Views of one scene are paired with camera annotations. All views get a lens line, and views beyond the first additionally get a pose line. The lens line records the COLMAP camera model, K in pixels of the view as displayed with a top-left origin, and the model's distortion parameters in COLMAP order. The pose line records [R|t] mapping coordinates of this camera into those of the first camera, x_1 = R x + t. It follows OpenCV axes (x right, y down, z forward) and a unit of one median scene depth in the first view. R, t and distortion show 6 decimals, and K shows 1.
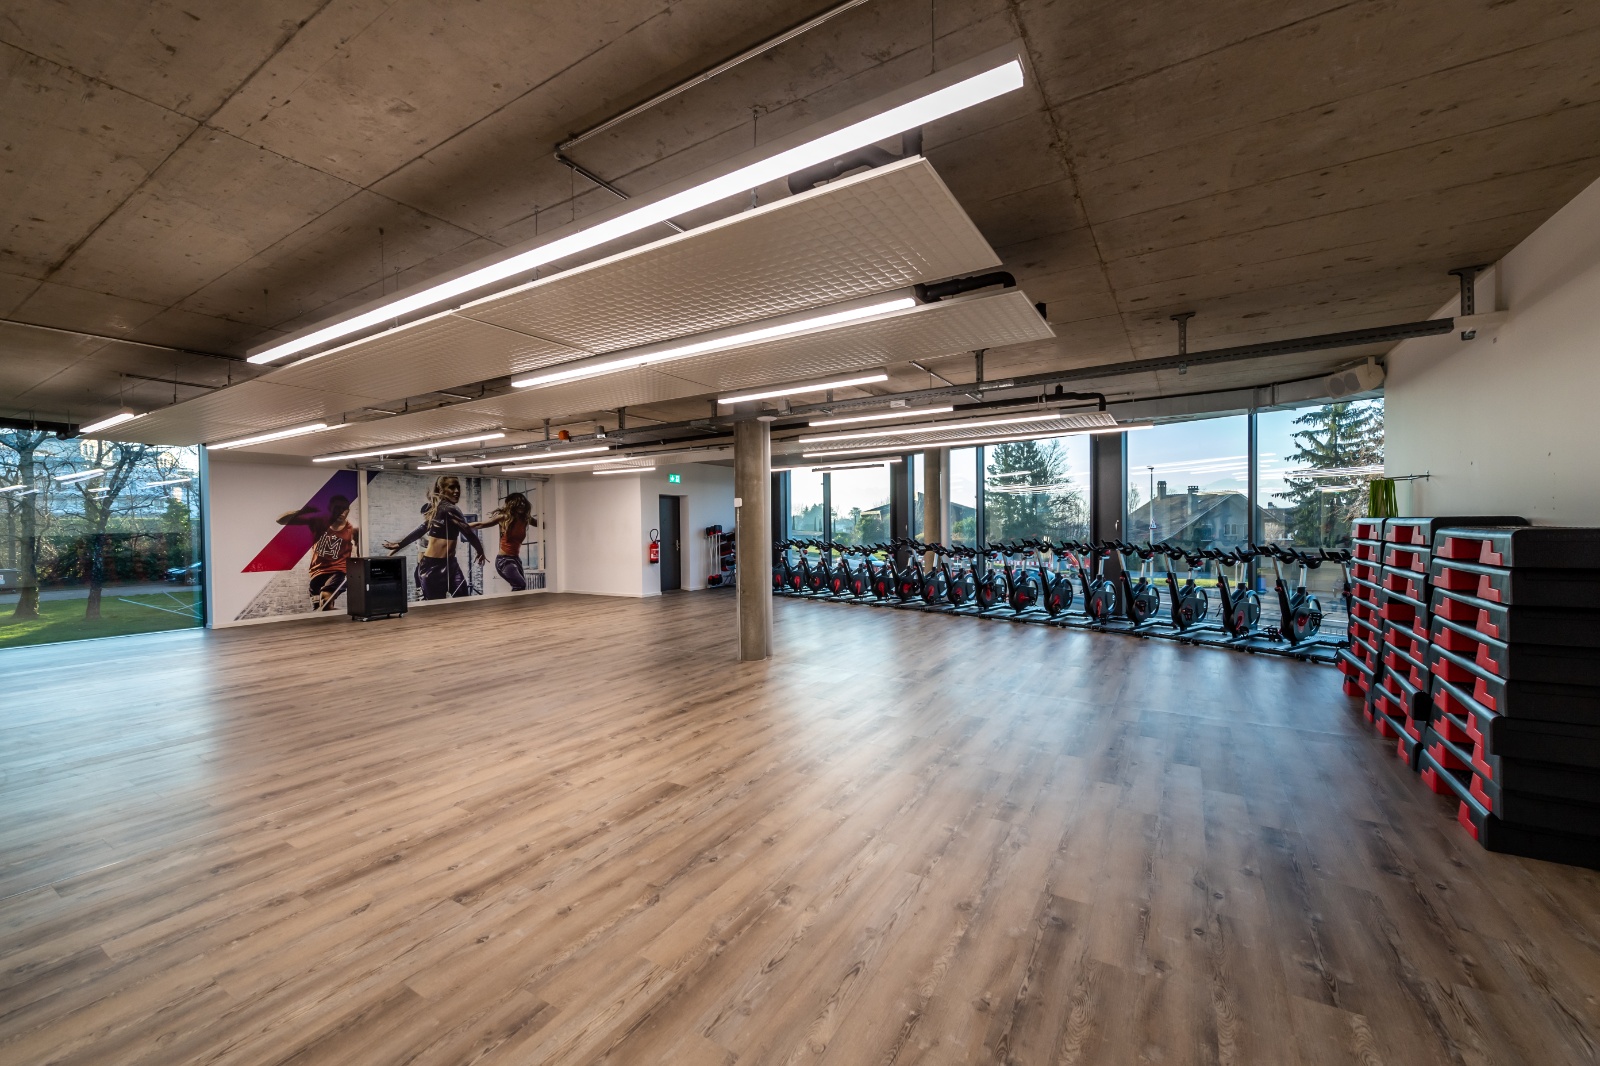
lens RADIAL K [[625.2, 0, 804.2], [0, 625.2, 535.8], [0, 0, 1]] dist [0.013605, -0.003522]
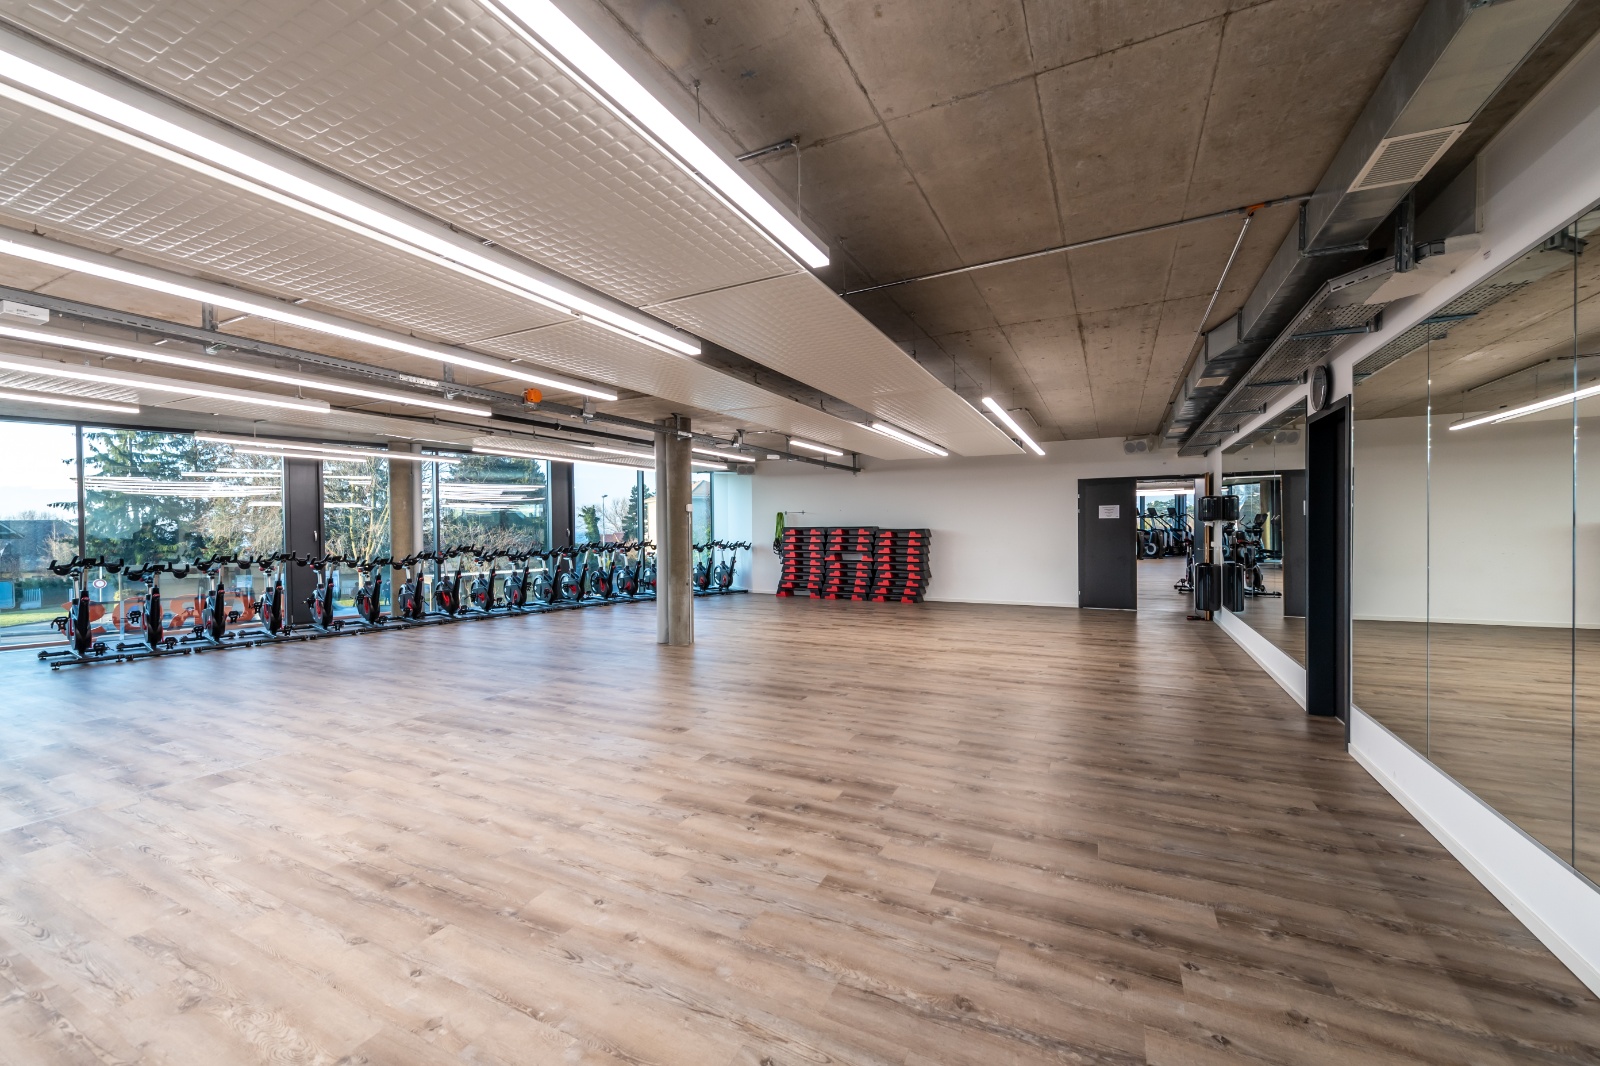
lens RADIAL K [[625.2, 0, 804.2], [0, 625.2, 535.8], [0, 0, 1]] dist [0.013605, -0.003522]
pose [[-0.094611, -0.000420, 0.995514, -1.030190], [0.027538, 0.999616, 0.003039, 0.001916], [-0.995133, 0.027702, -0.094563, 0.722111]]
